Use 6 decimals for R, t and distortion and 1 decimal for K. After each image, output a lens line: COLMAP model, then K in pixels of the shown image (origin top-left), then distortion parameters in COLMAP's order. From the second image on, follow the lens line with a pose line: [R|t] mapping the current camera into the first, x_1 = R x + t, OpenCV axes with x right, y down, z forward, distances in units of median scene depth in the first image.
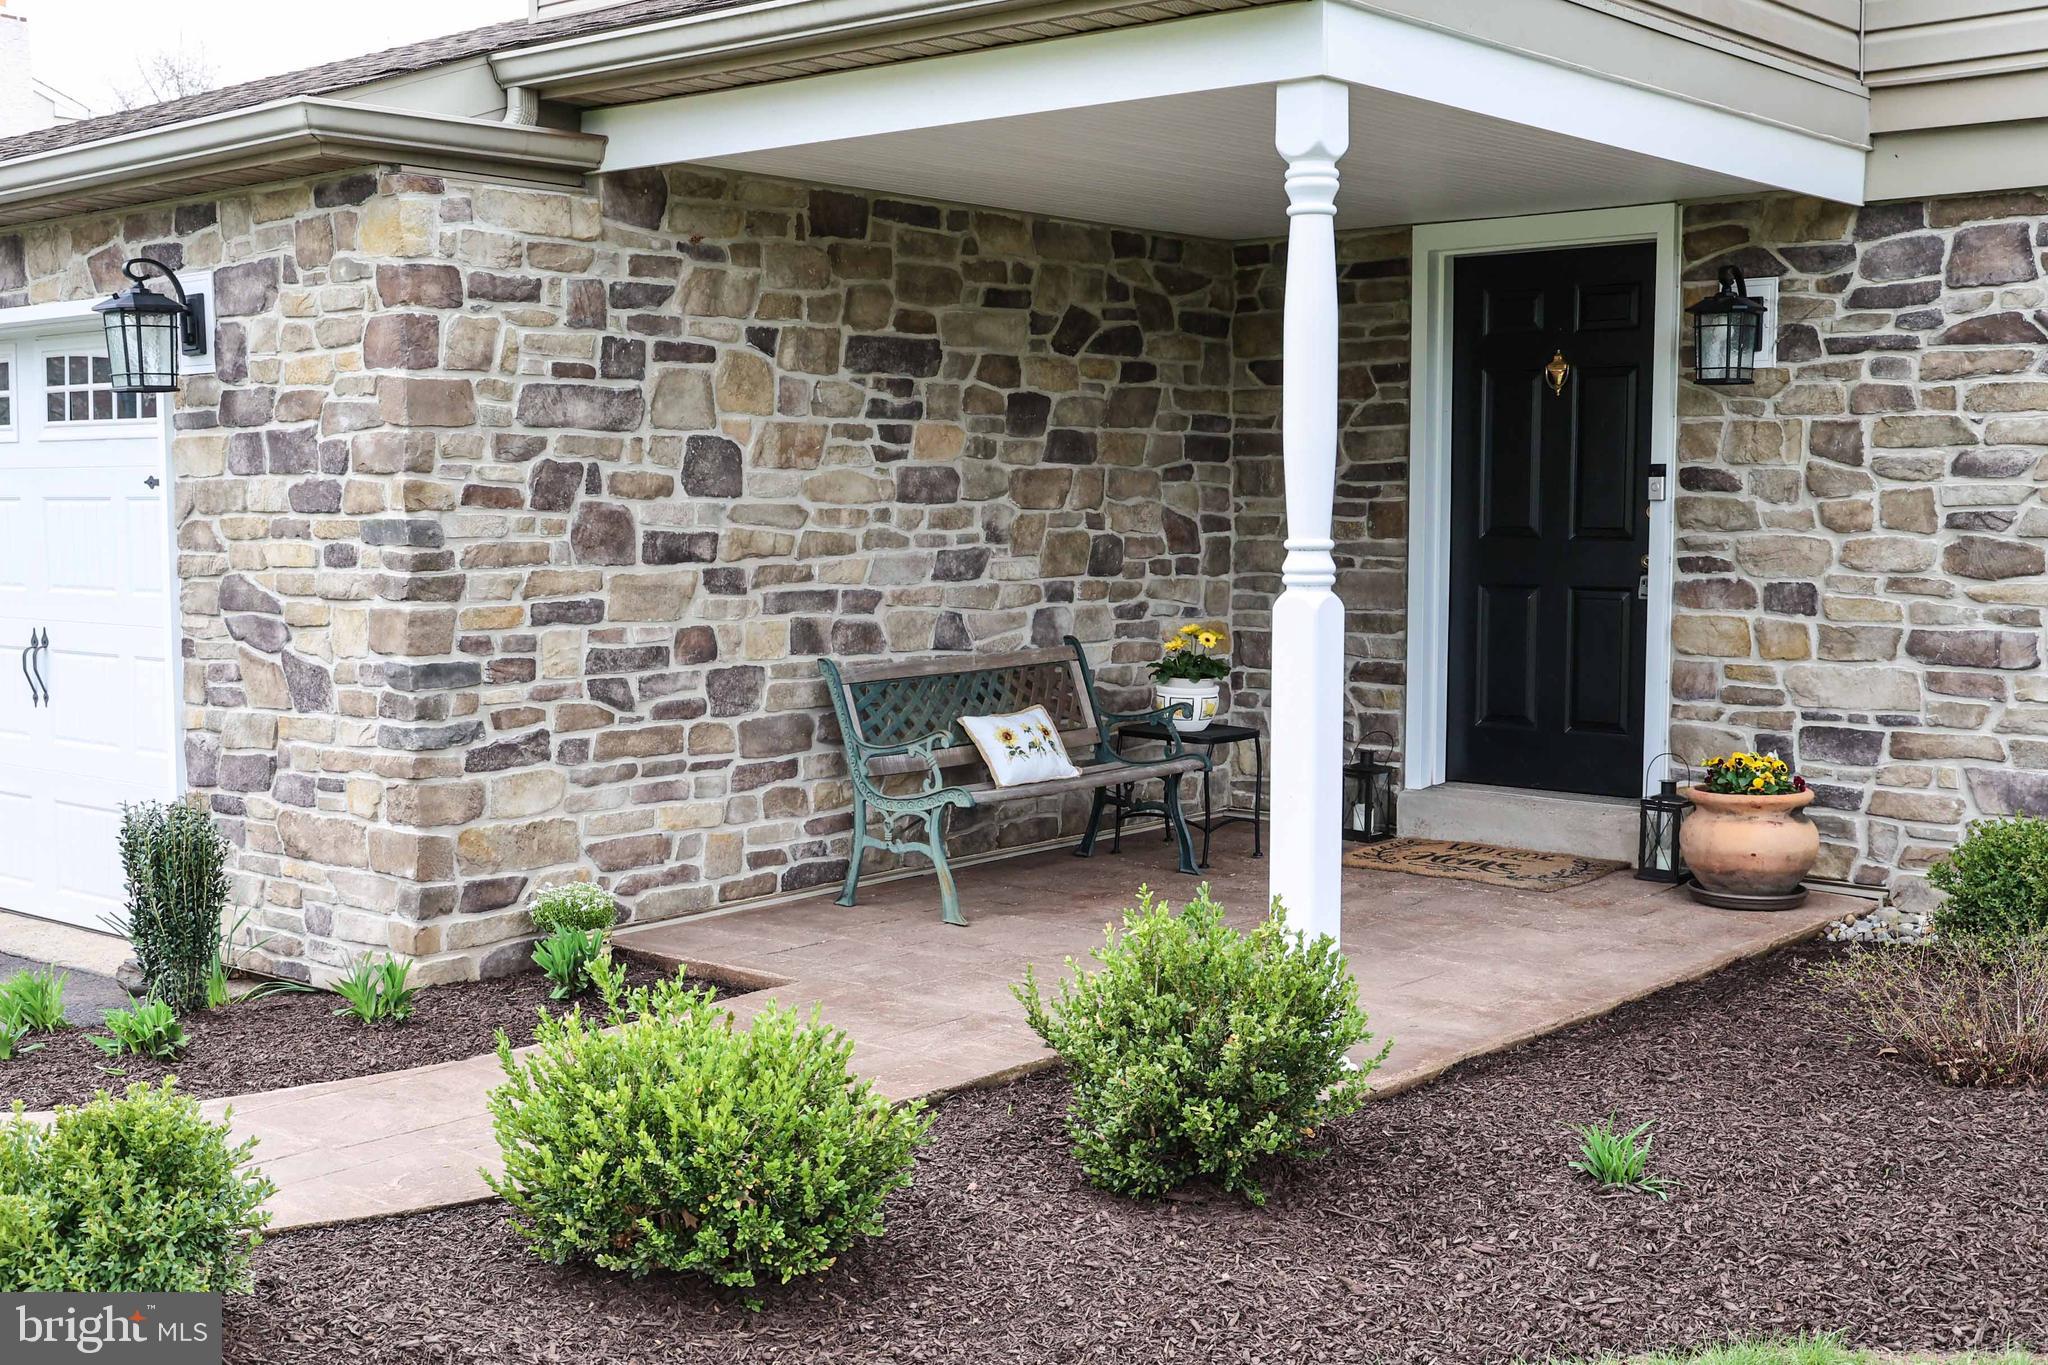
lens RADIAL K [[2340.2, 0, 1024.0], [0, 2340.2, 685.6], [0, 0, 1]] dist [0.012915, 0.000000]
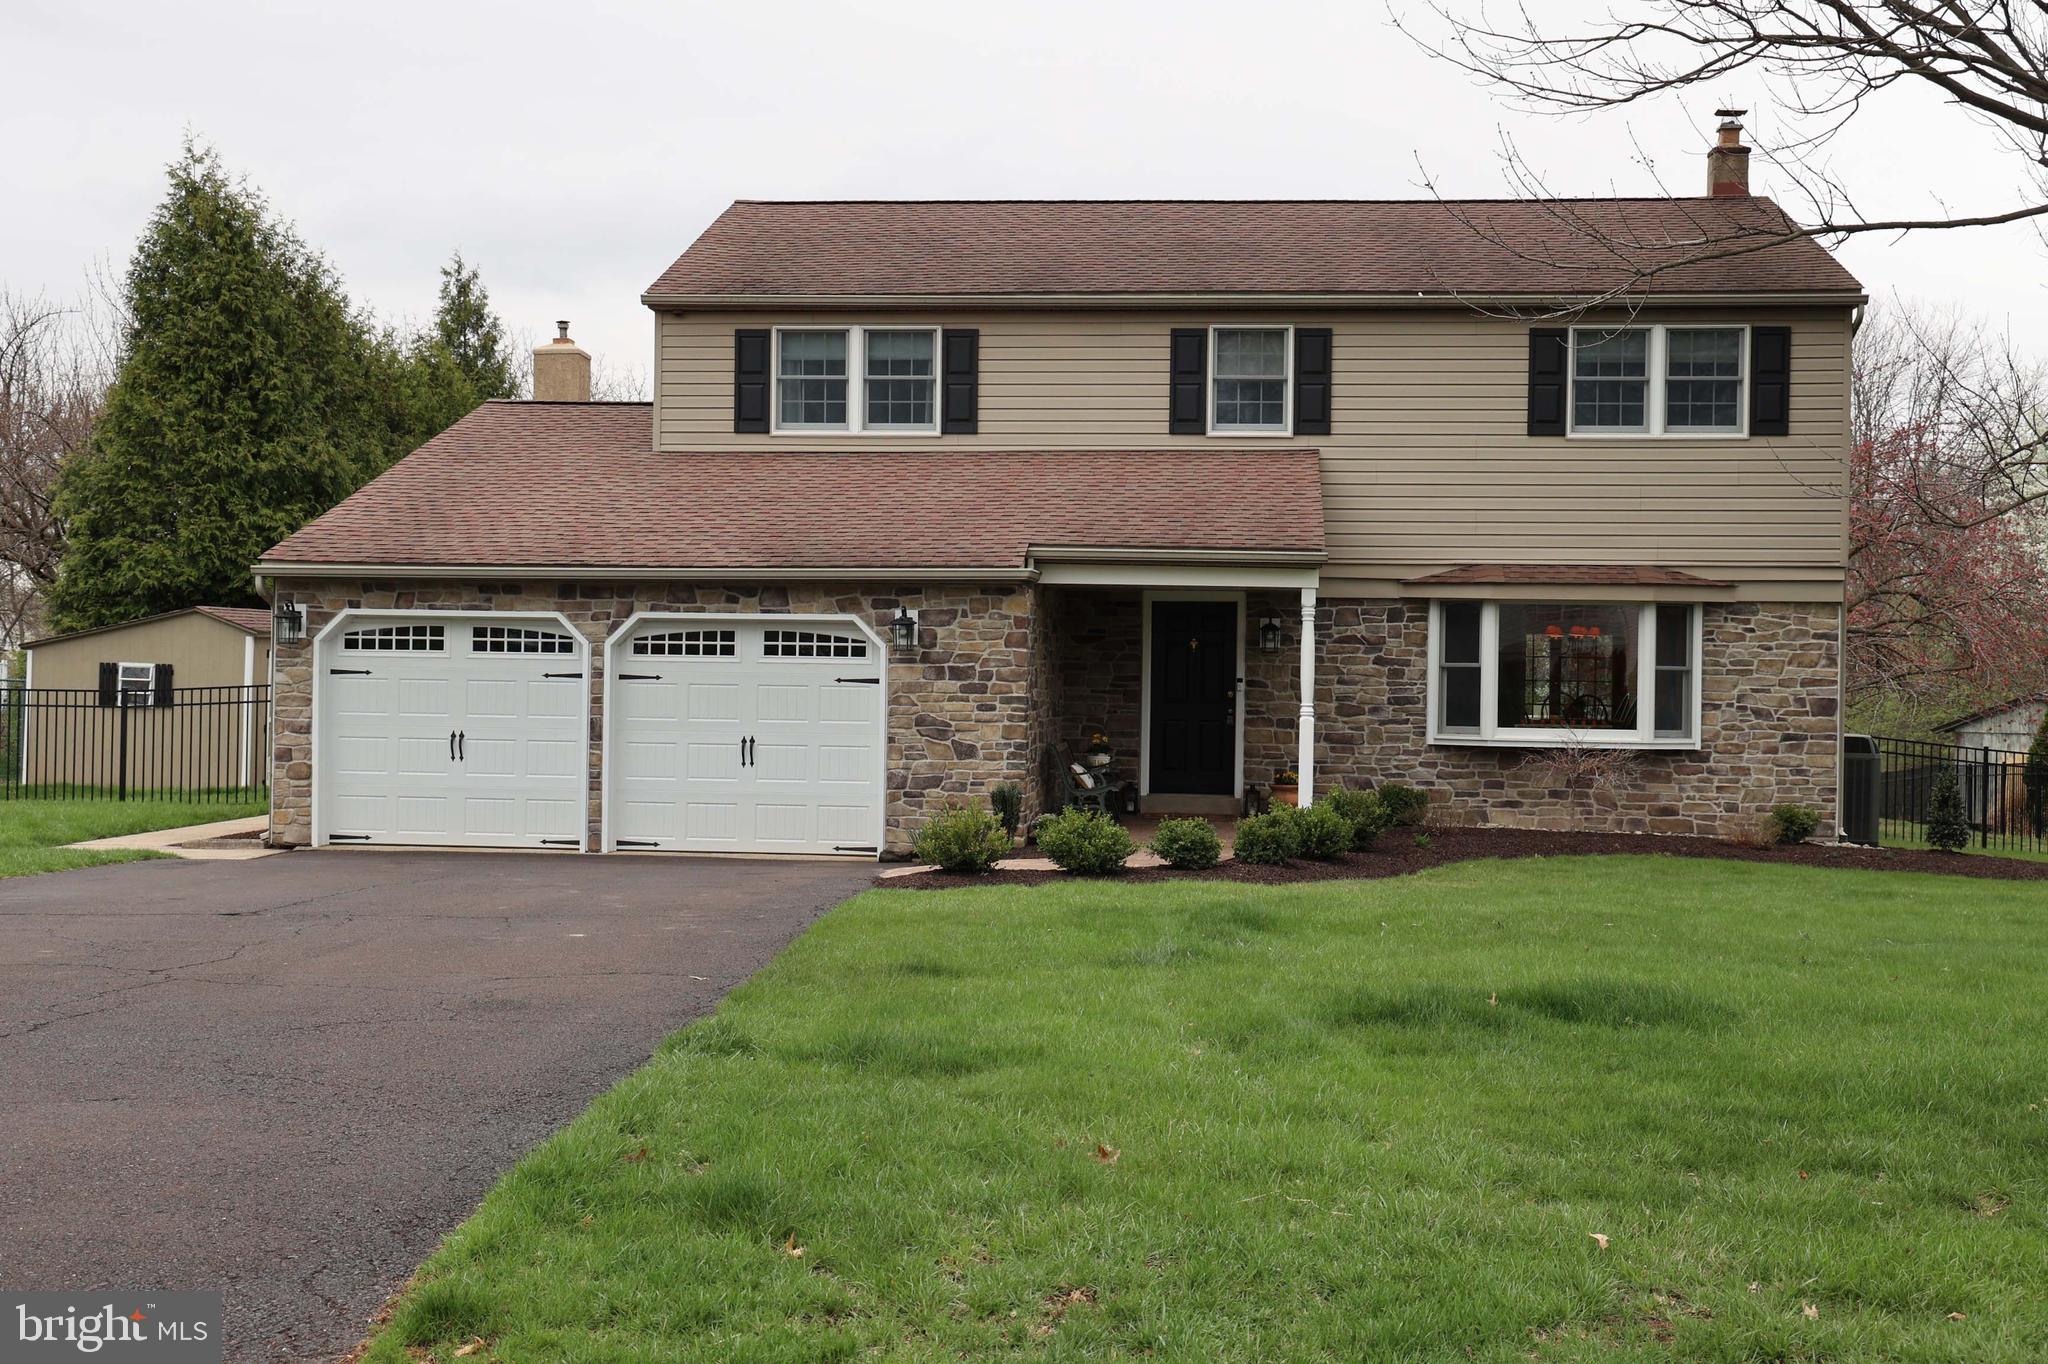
lens RADIAL K [[2297.8, 0, 1023.9], [0, 2297.8, 678.5], [0, 0, 1]] dist [-0.001020, 0.000000]
pose [[0.818469, 0.010196, 0.574461, -1.763058], [0.031574, 0.997533, -0.062691, 0.085994], [-0.573683, 0.069448, 0.816128, -1.318789]]
